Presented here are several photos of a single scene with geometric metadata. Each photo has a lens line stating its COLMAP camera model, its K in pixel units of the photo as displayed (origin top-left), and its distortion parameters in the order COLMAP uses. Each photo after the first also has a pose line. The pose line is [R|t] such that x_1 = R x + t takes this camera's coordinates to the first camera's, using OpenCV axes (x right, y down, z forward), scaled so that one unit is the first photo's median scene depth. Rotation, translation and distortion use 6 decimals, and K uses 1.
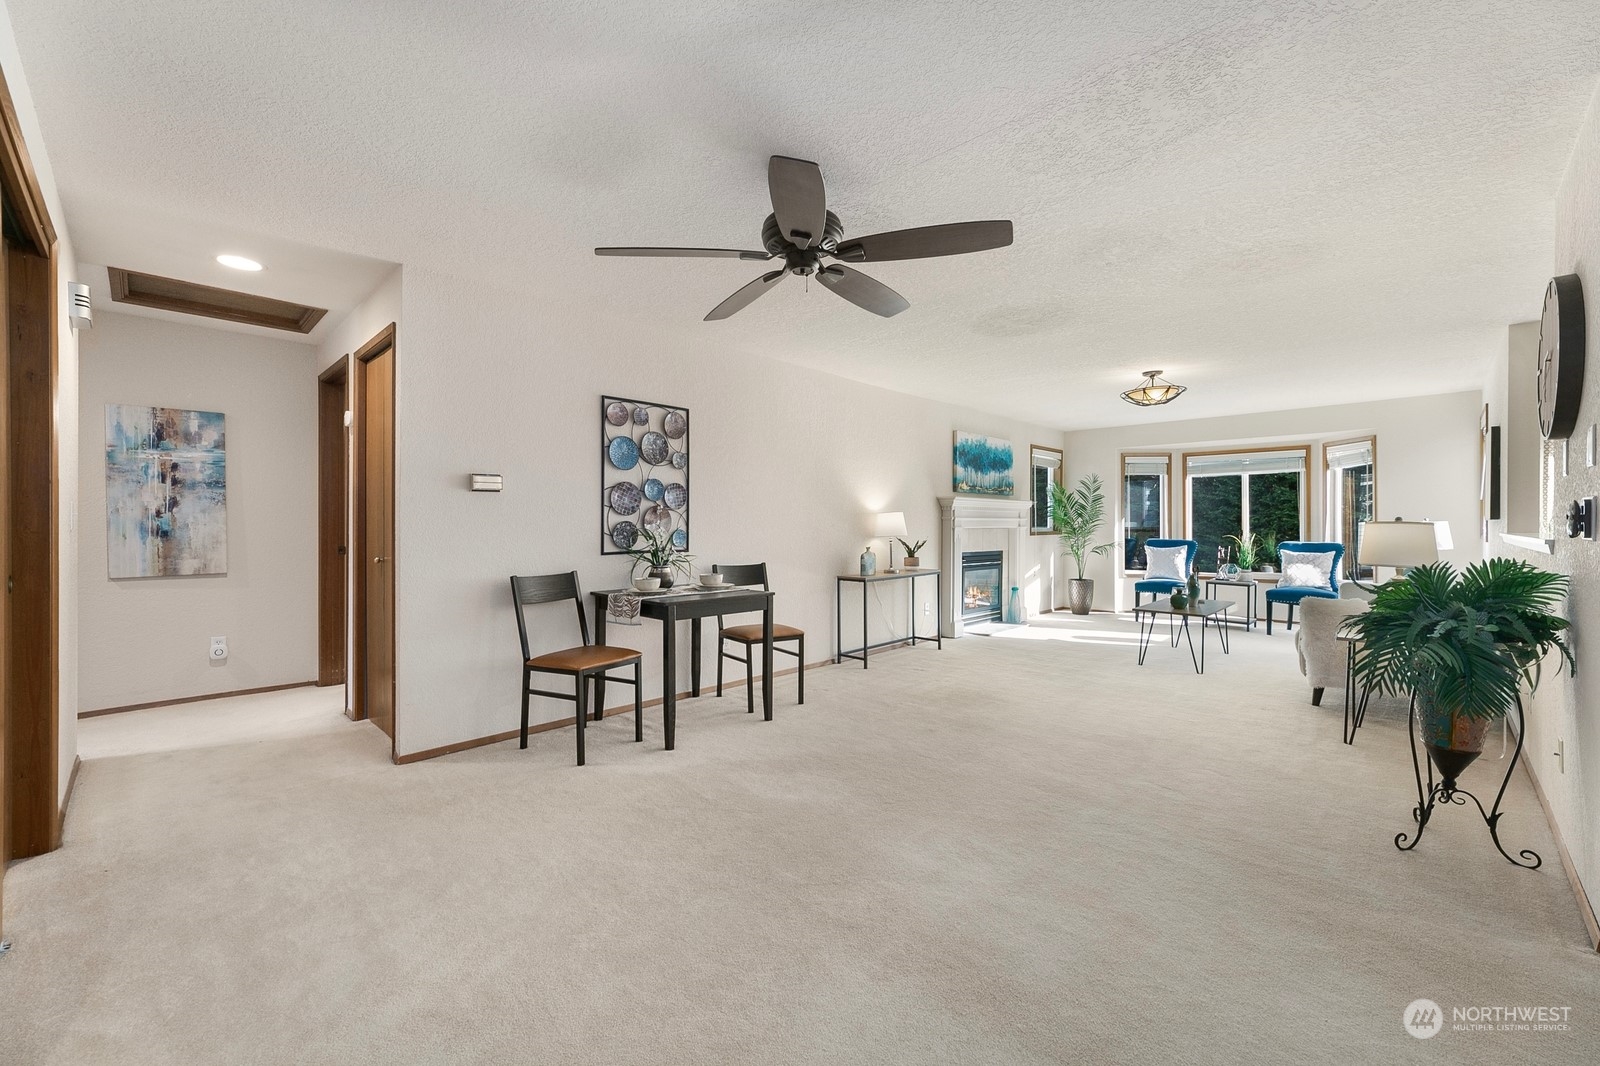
lens RADIAL K [[638.1, 0, 798.2], [0, 638.1, 524.9], [0, 0, 1]] dist [0.008283, -0.000026]
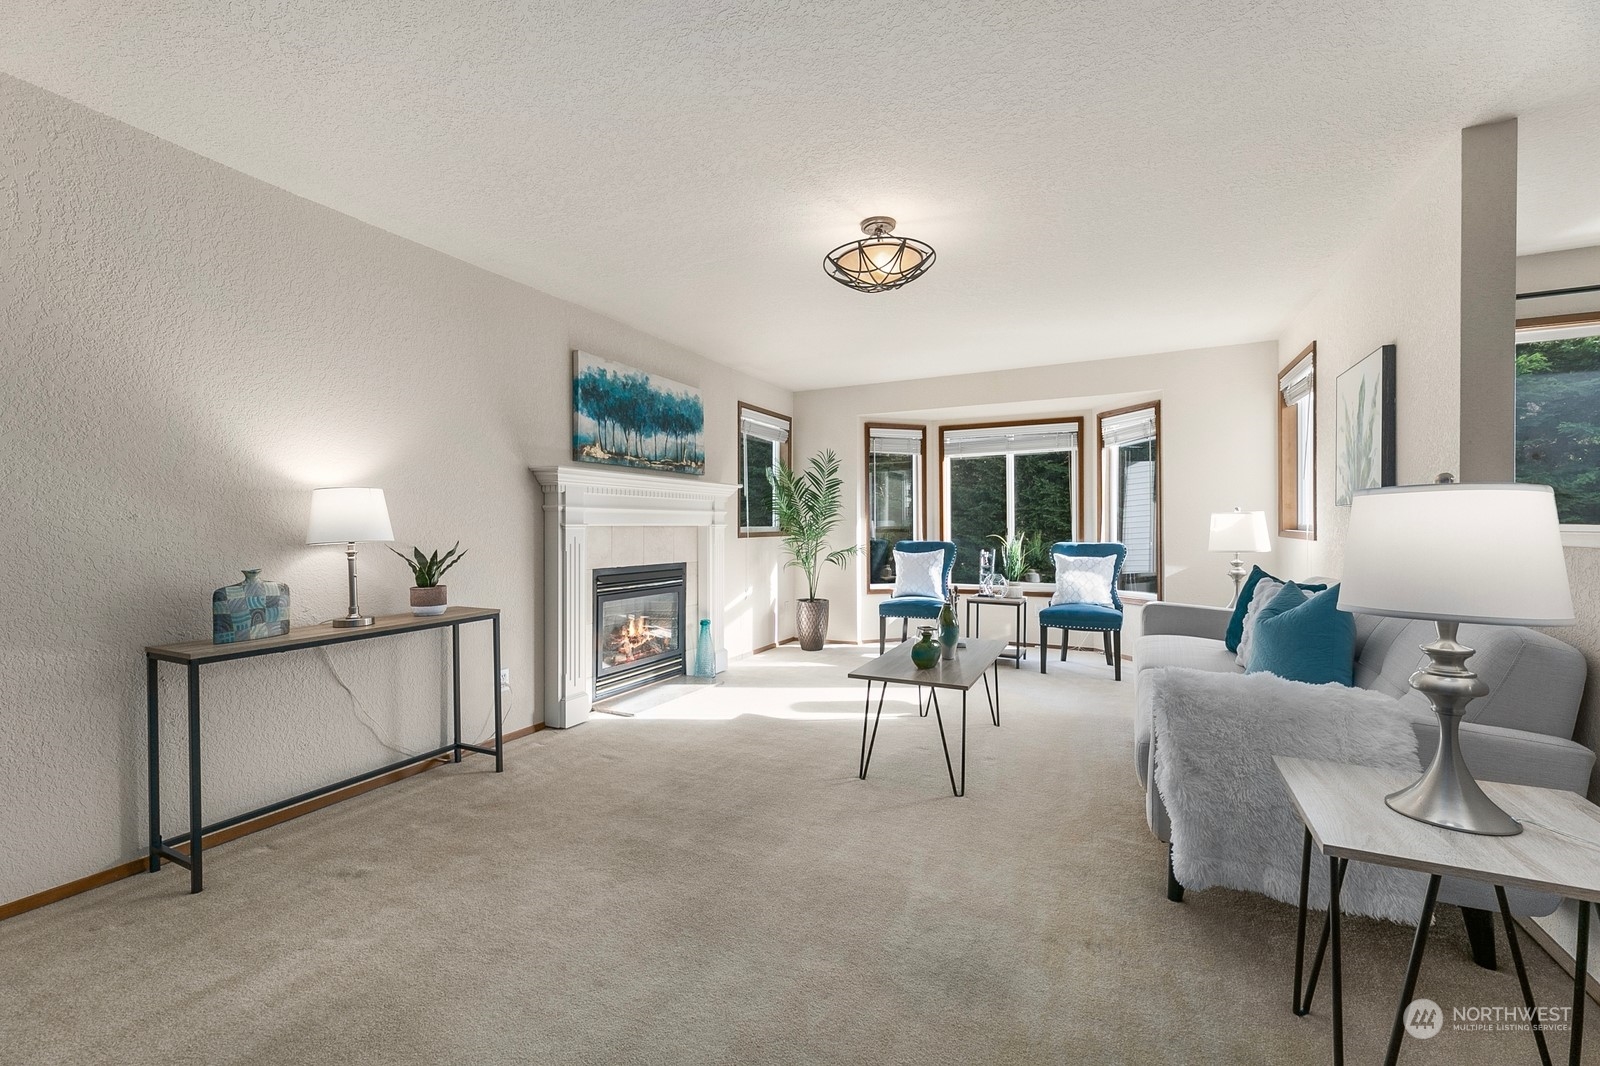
lens RADIAL K [[654.5, 0, 800.0], [0, 654.5, 533.0], [0, 0, 1]] dist [0.002114, 0.000024]
pose [[0.949280, -0.008024, 0.314330, 0.231746], [0.005986, 0.999954, 0.007449, 0.007439], [-0.314376, -0.005190, 0.949284, 0.366865]]
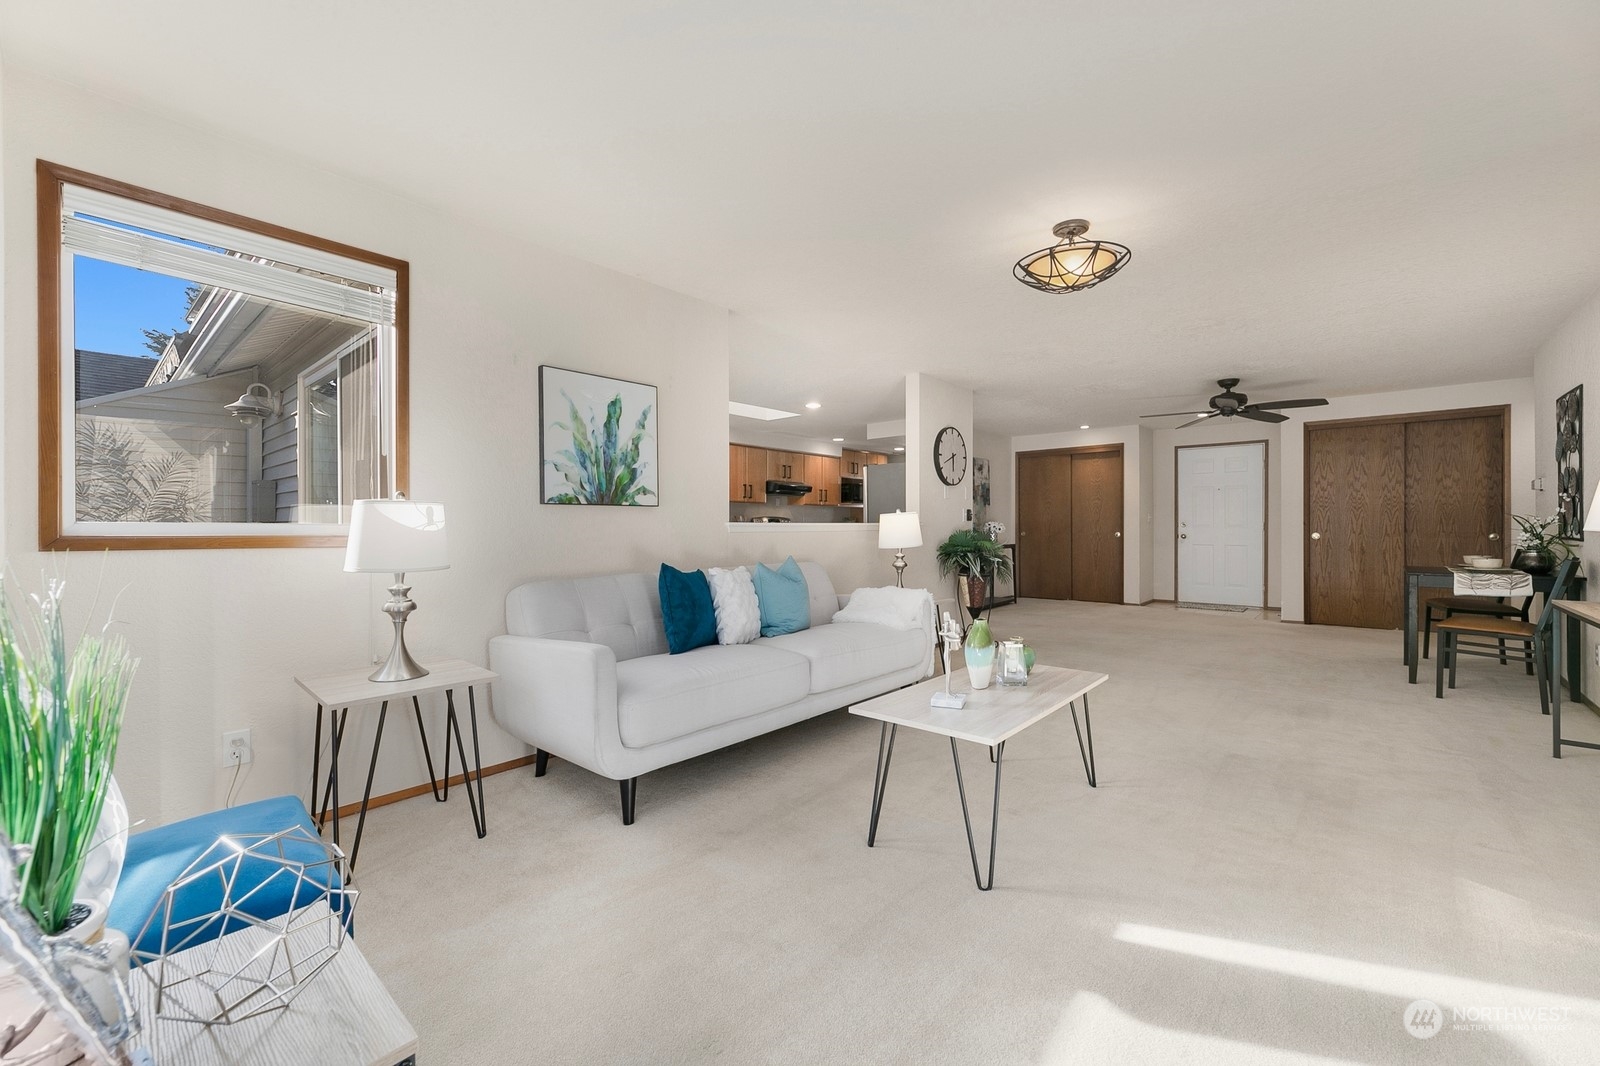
lens RADIAL K [[645.3, 0, 794.9], [0, 645.3, 530.7], [0, 0, 1]] dist [-0.000260, -0.000366]
pose [[-0.998826, 0.004038, -0.048267, 0.584523], [0.003530, 0.999937, 0.010612, 0.008199], [0.048307, 0.010429, -0.998778, 1.102889]]
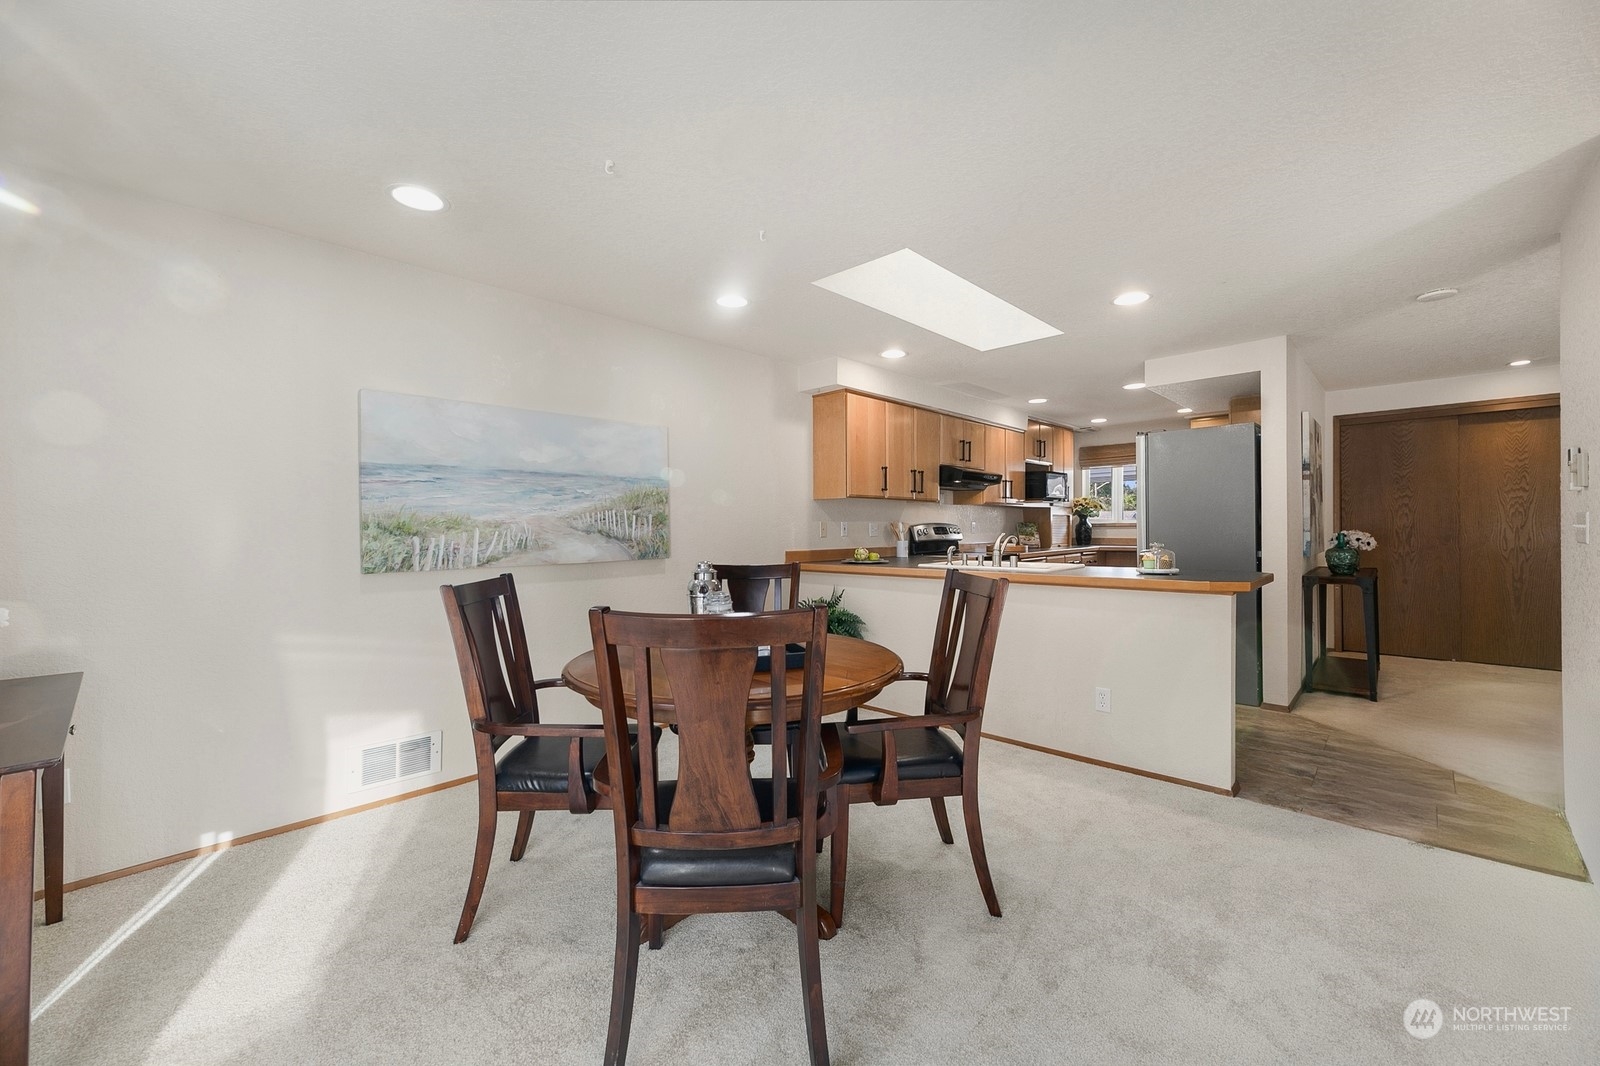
lens RADIAL K [[638.7, 0, 791.3], [0, 638.7, 529.8], [0, 0, 1]] dist [0.007342, 0.000186]
pose [[-0.999919, 0.008289, -0.009619, 0.767654], [0.008211, 0.999933, 0.008119, -0.006114], [0.009685, 0.008039, -0.999921, 0.602740]]
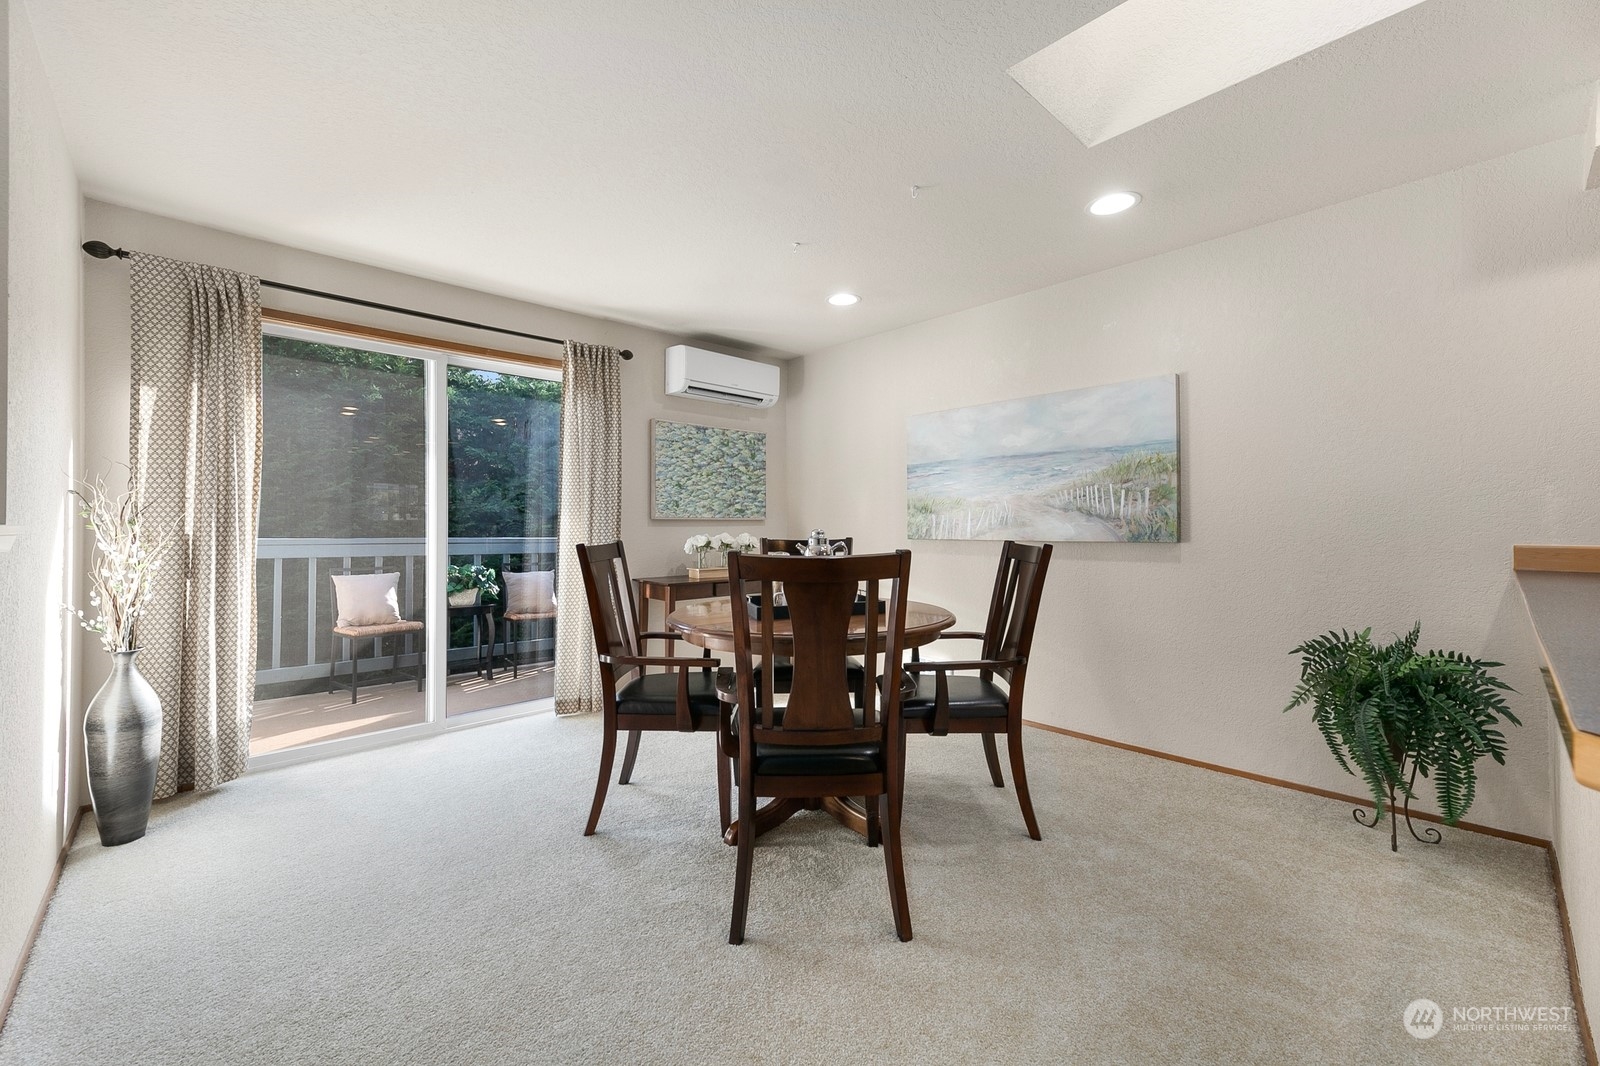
lens RADIAL K [[646.9, 0, 798.8], [0, 646.9, 522.0], [0, 0, 1]] dist [0.014604, 0.000027]
pose [[0.043414, 0.005772, 0.999040, 0.429455], [0.006738, 0.999959, -0.006070, 0.009011], [-0.999034, 0.006995, 0.043374, 0.287486]]
